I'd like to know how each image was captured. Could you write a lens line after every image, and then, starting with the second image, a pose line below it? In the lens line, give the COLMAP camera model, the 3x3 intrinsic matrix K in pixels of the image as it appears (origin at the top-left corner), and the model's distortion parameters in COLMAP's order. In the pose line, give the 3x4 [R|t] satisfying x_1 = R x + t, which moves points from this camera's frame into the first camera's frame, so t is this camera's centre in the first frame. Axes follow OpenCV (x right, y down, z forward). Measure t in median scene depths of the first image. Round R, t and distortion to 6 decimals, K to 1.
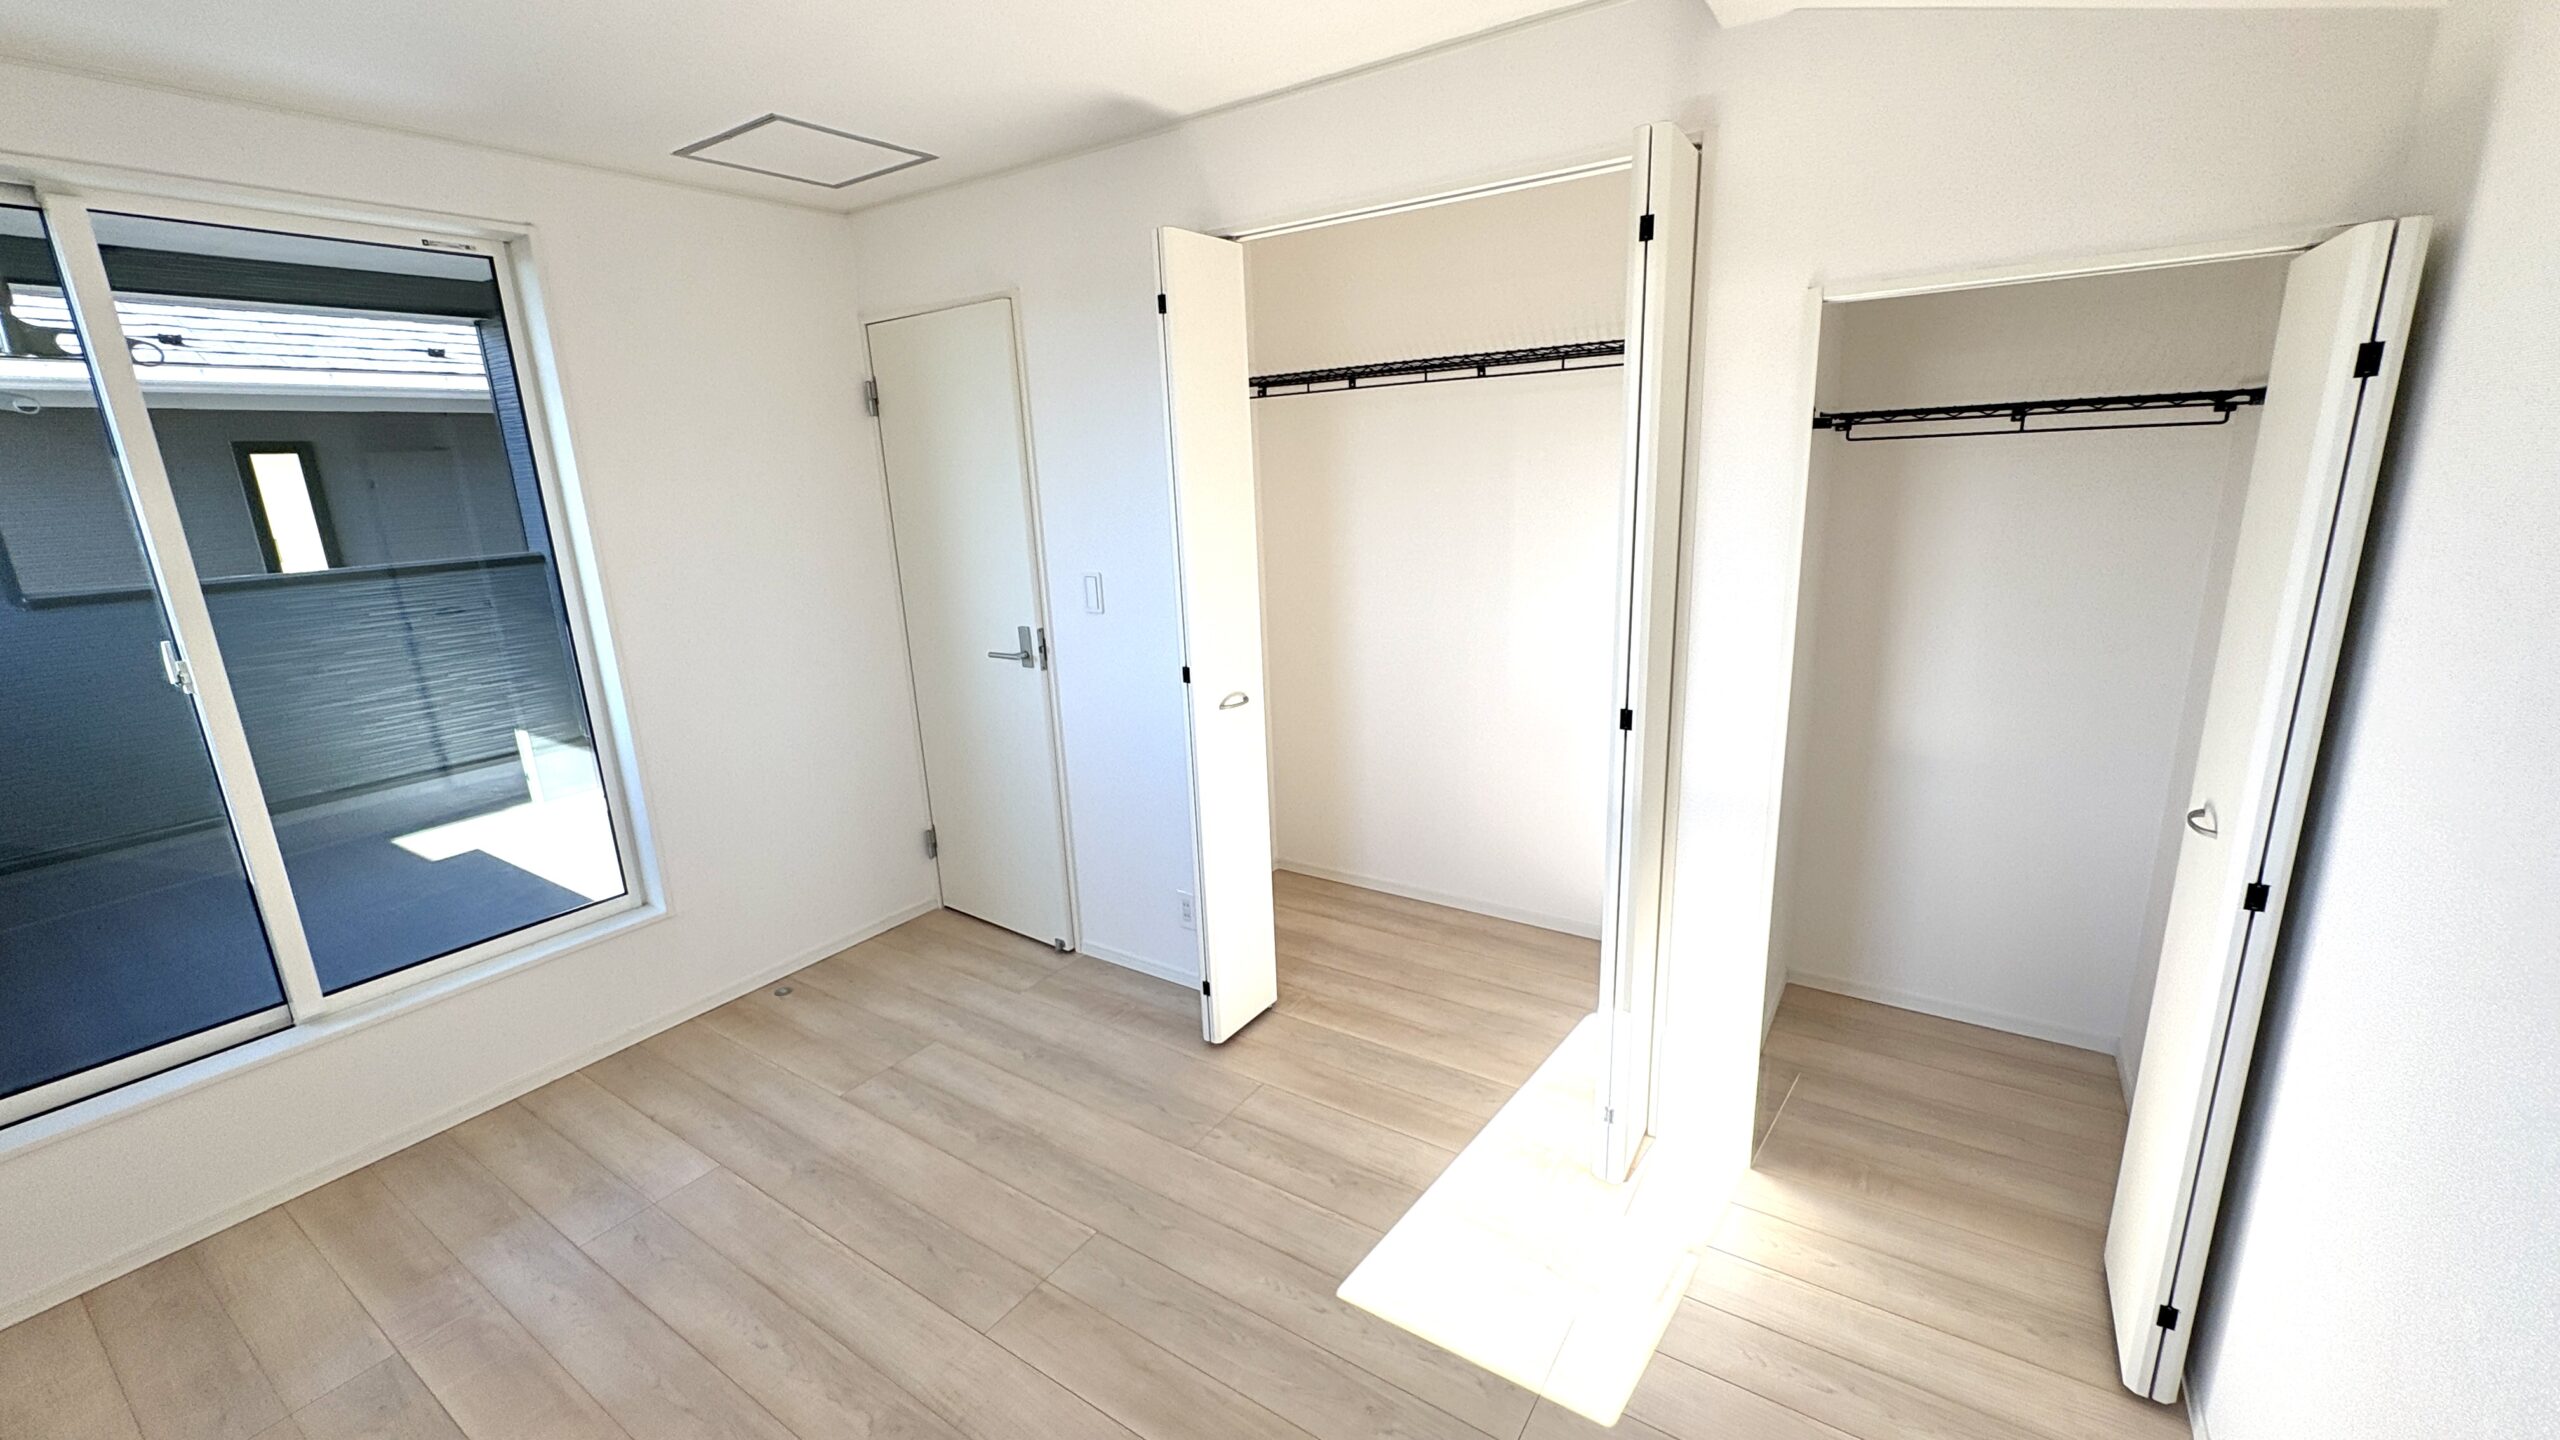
lens RADIAL K [[1023.0, 0, 1279.1], [0, 1023.0, 719.1], [0, 0, 1]] dist [0.006704, -0.000313]
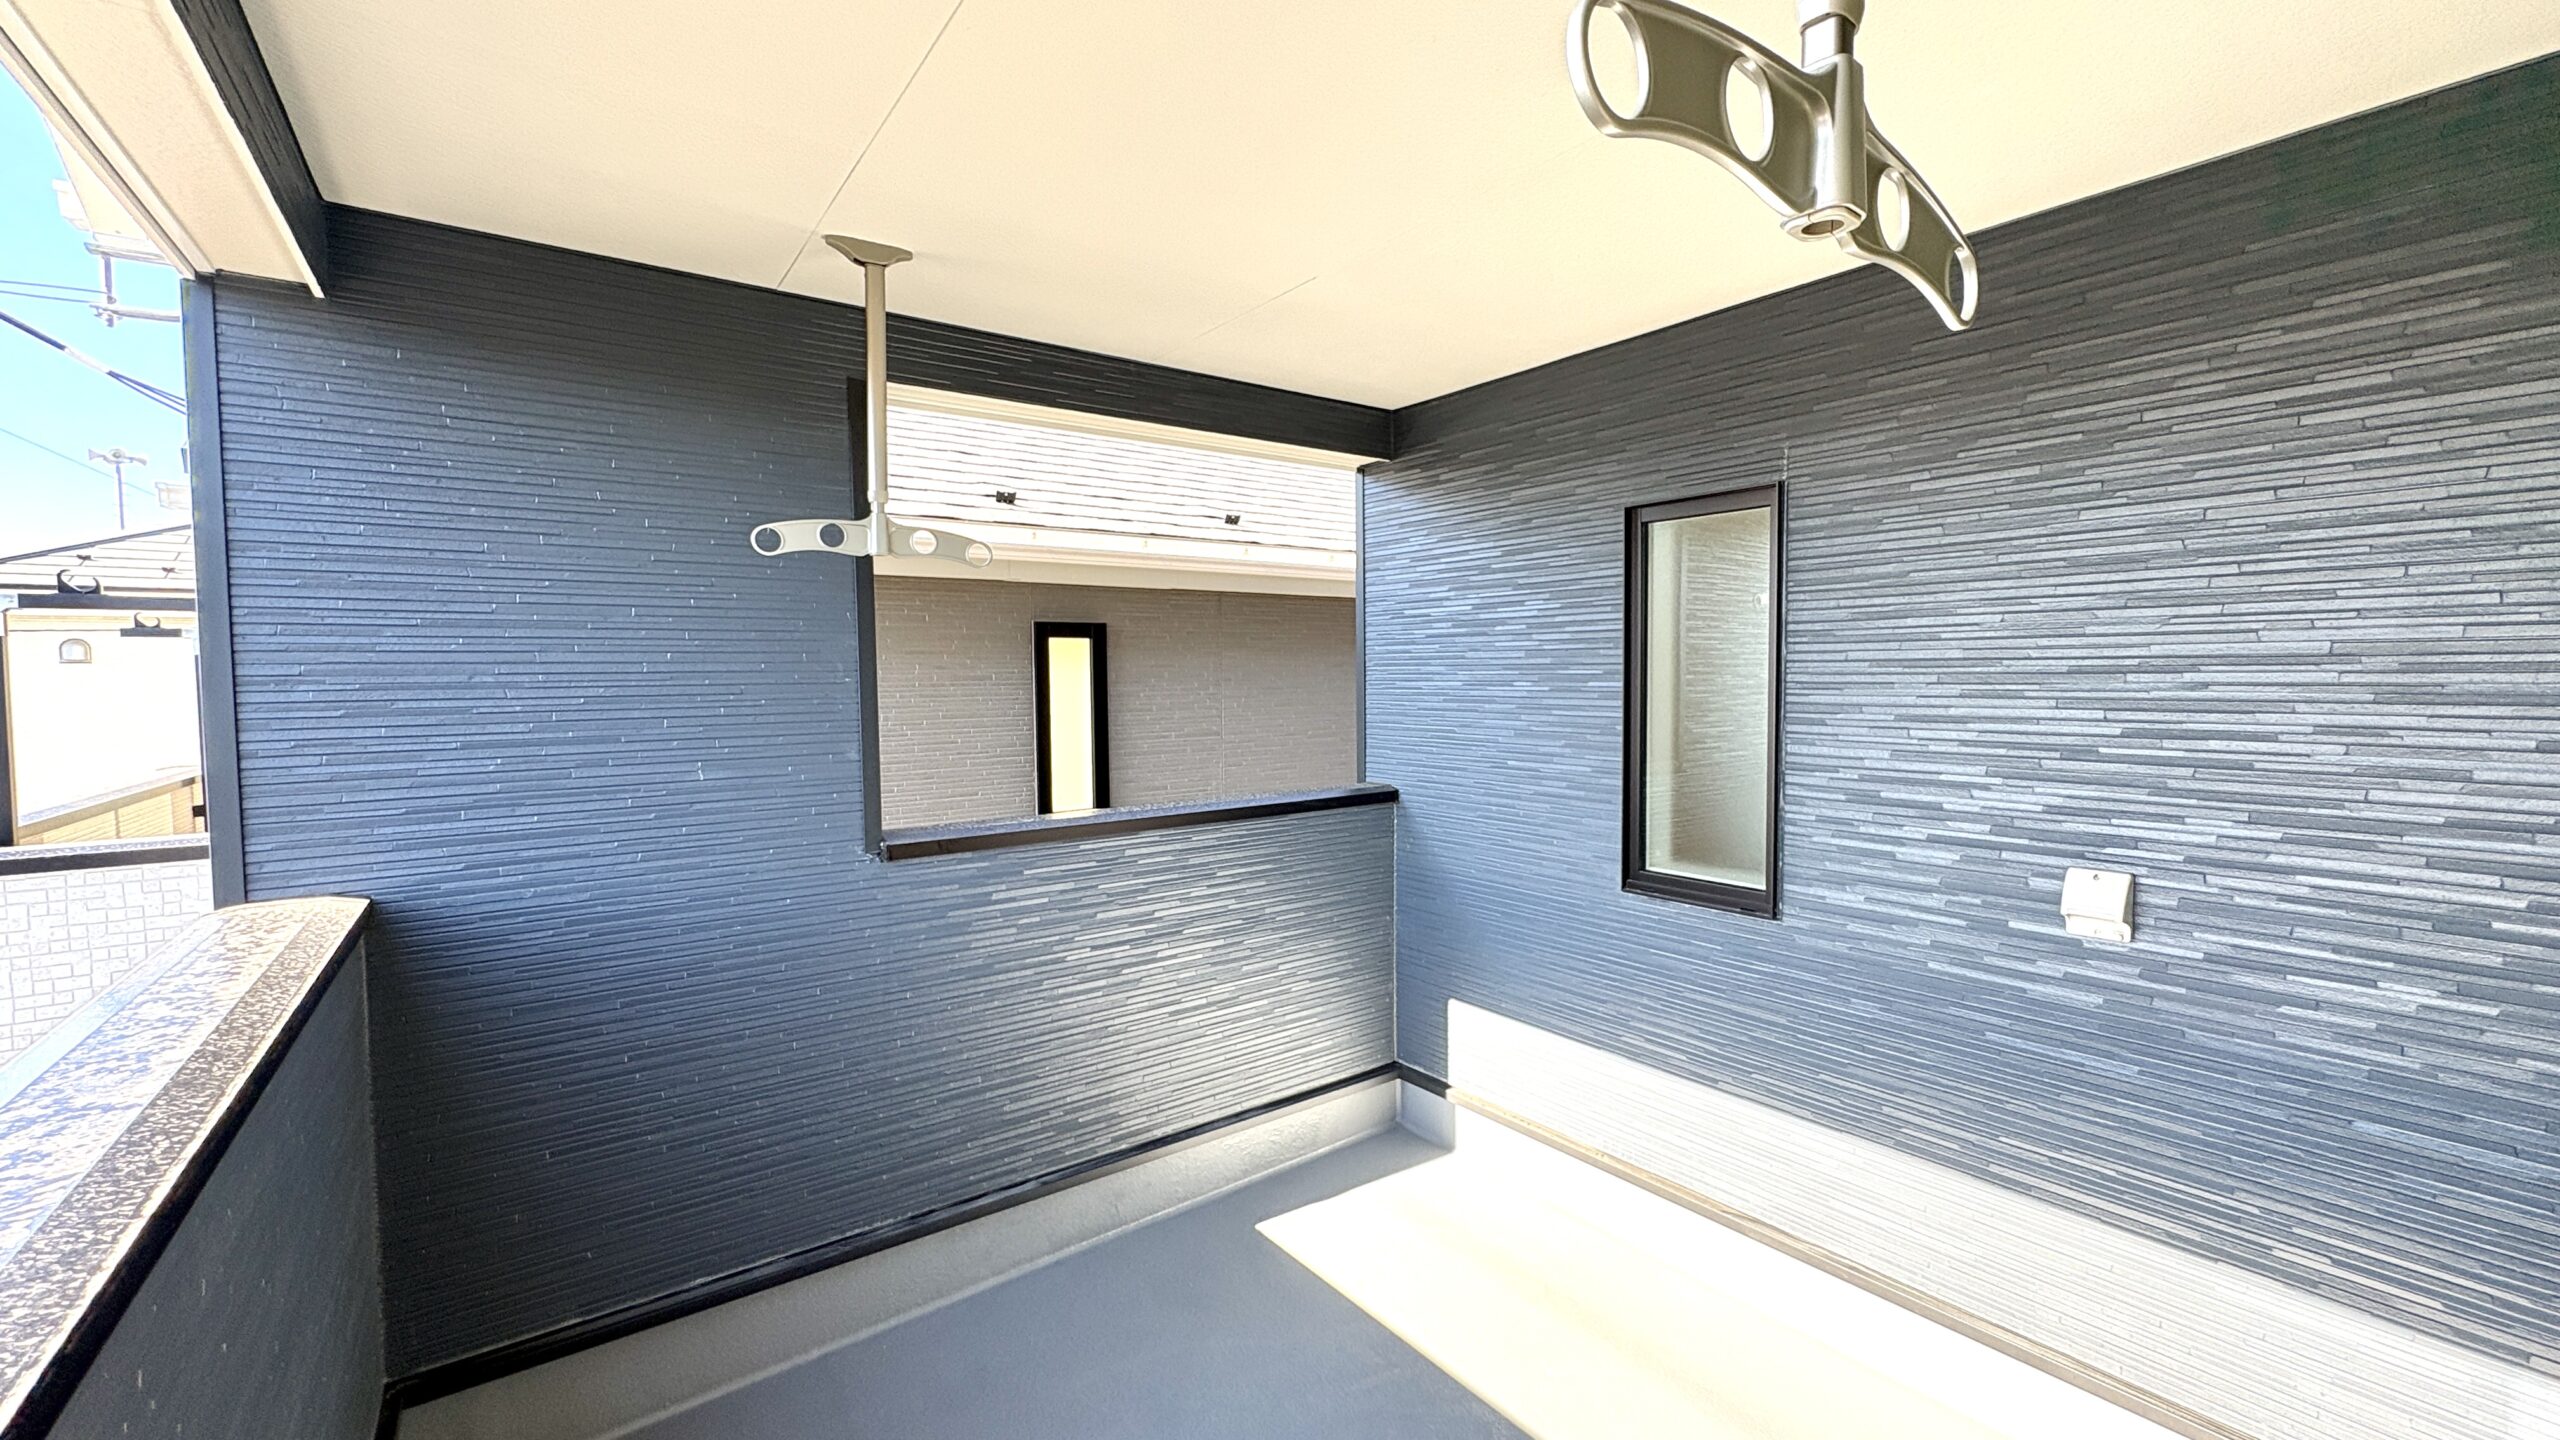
lens RADIAL K [[1023.0, 0, 1283.8], [0, 1023.0, 718.3], [0, 0, 1]] dist [0.006704, -0.000313]
pose [[0.938768, 0.047891, -0.341205, -0.582966], [-0.113167, 0.978211, -0.174060, -0.083227], [0.325434, 0.202015, 0.923733, 0.360861]]
